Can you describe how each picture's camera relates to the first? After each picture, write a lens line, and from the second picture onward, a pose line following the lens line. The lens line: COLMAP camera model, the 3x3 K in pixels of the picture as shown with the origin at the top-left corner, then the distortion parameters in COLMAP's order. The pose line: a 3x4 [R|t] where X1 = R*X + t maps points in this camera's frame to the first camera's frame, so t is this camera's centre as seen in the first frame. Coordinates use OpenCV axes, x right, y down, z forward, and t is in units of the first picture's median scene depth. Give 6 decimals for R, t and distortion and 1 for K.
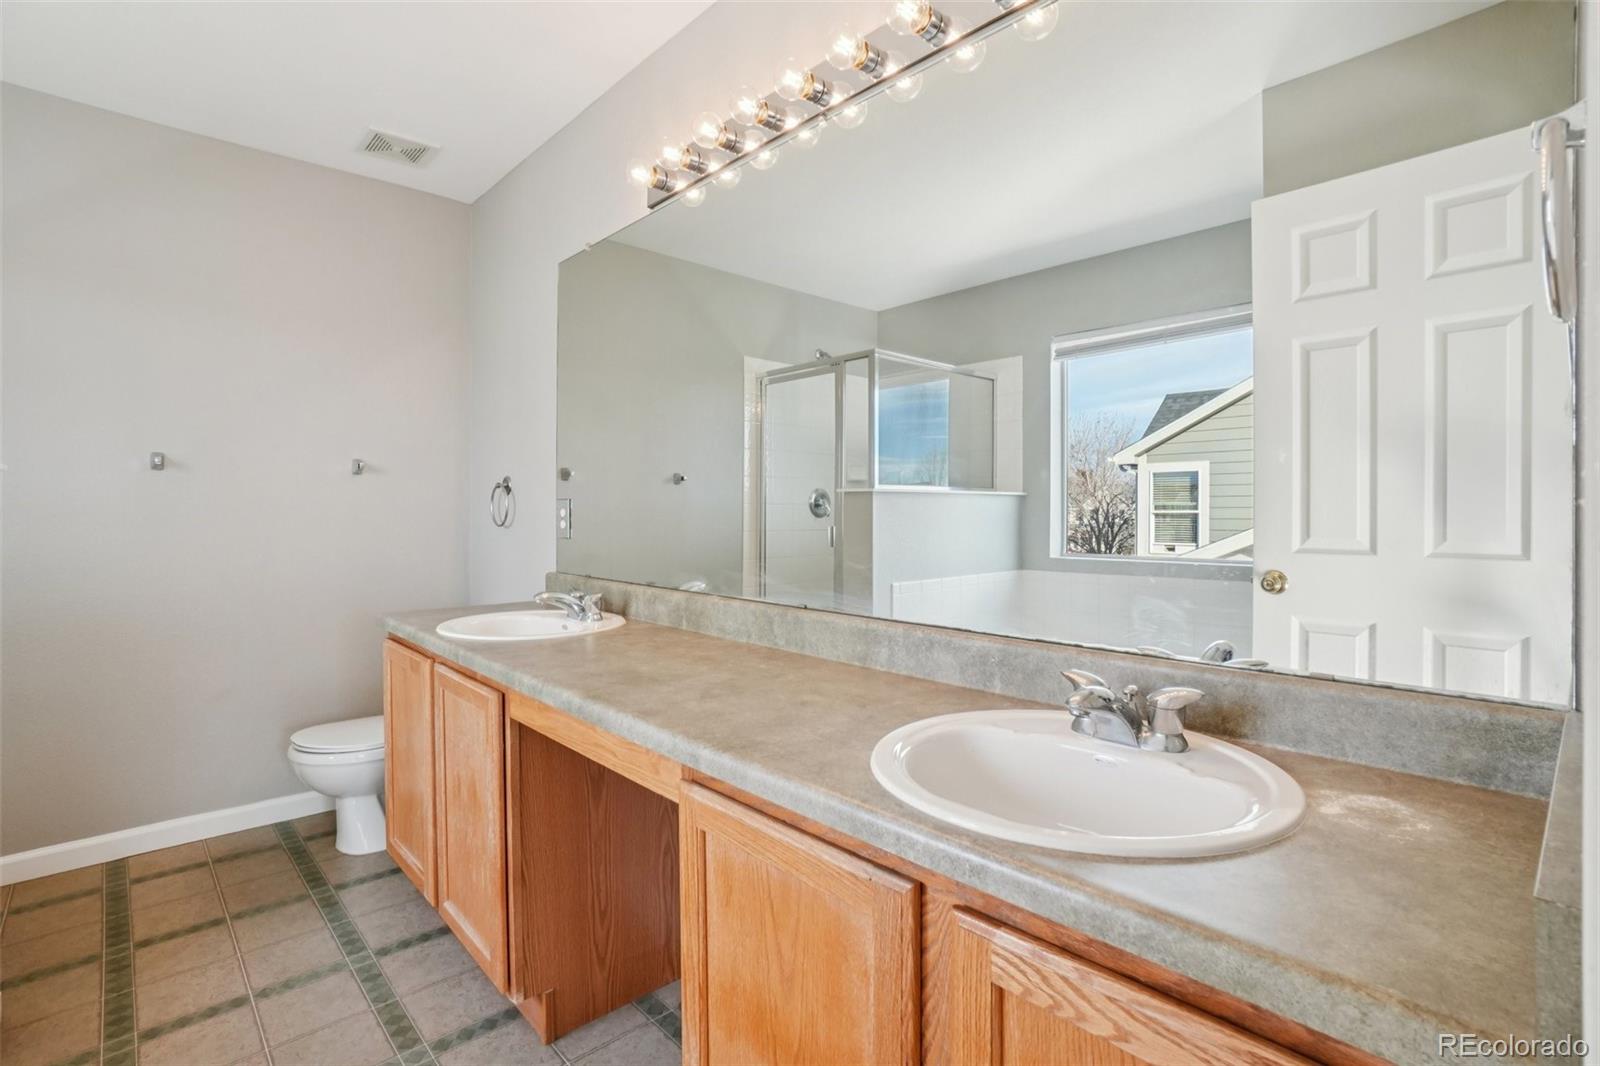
lens RADIAL K [[752.0, 0, 802.6], [0, 752.0, 527.2], [0, 0, 1]] dist [-0.012717, 0.000003]
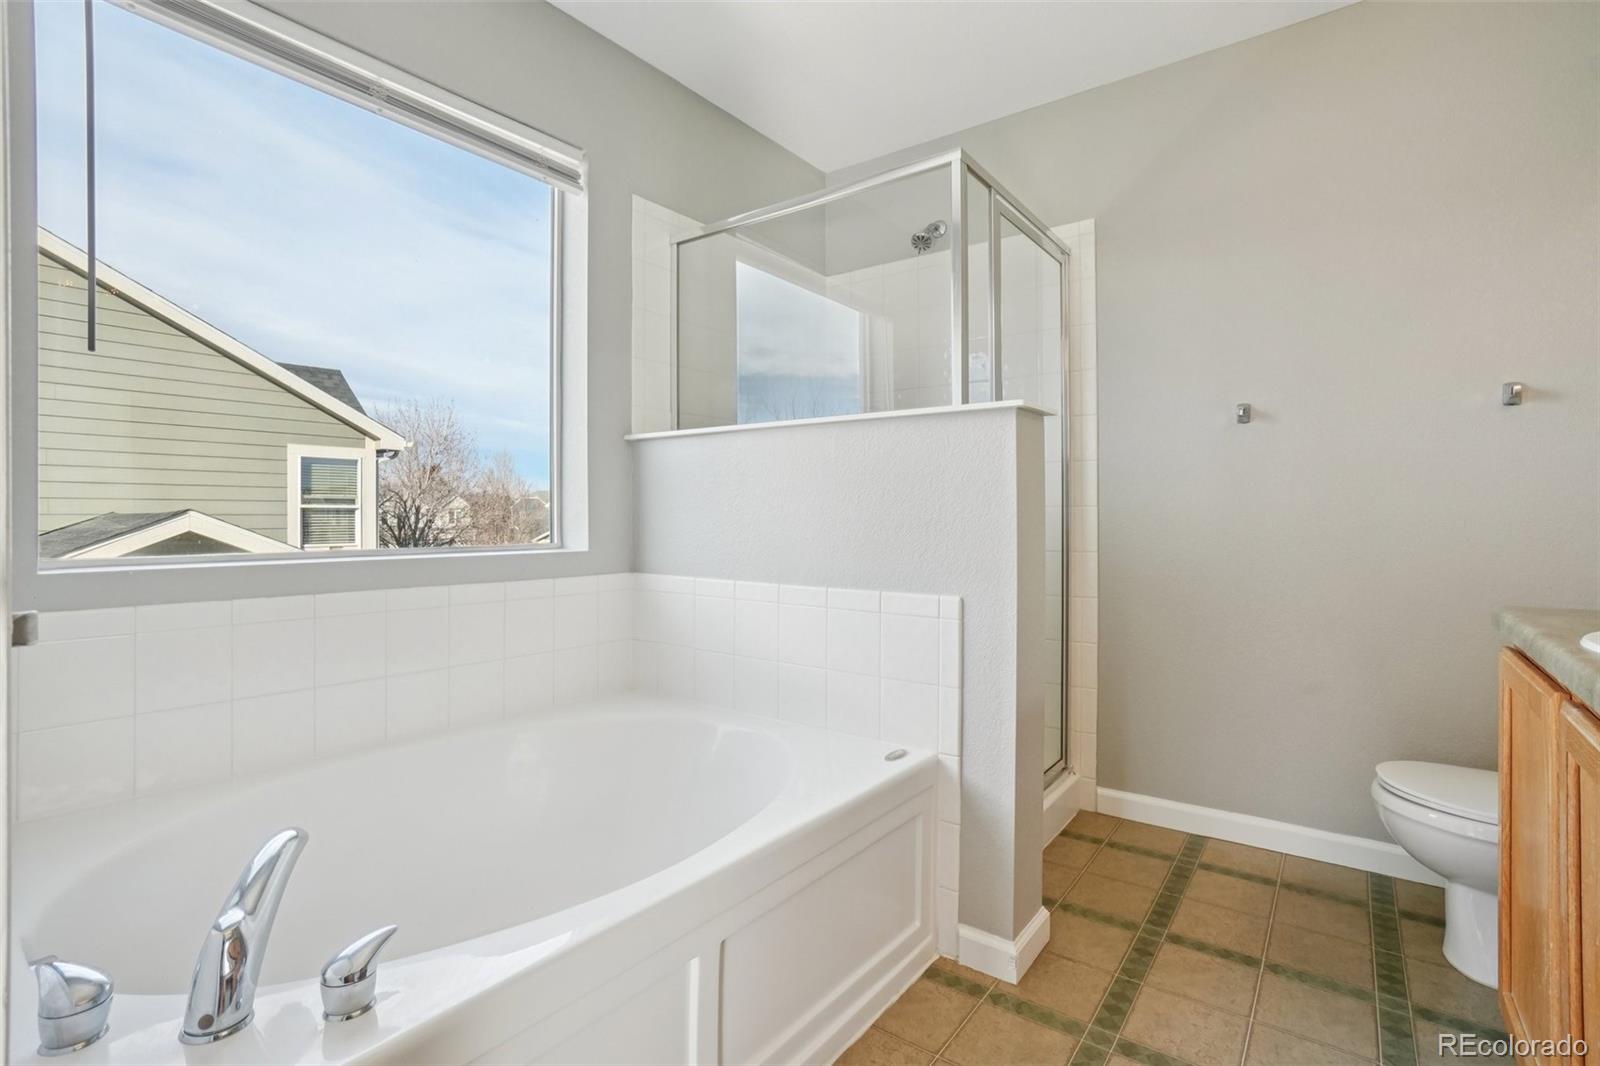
lens RADIAL K [[752.0, 0, 803.8], [0, 752.0, 527.0], [0, 0, 1]] dist [-0.012717, 0.000003]
pose [[0.177812, 0.006619, -0.984042, -0.070712], [-0.018880, 0.999816, 0.003313, 0.058765], [0.983883, 0.017989, 0.177904, 0.331627]]
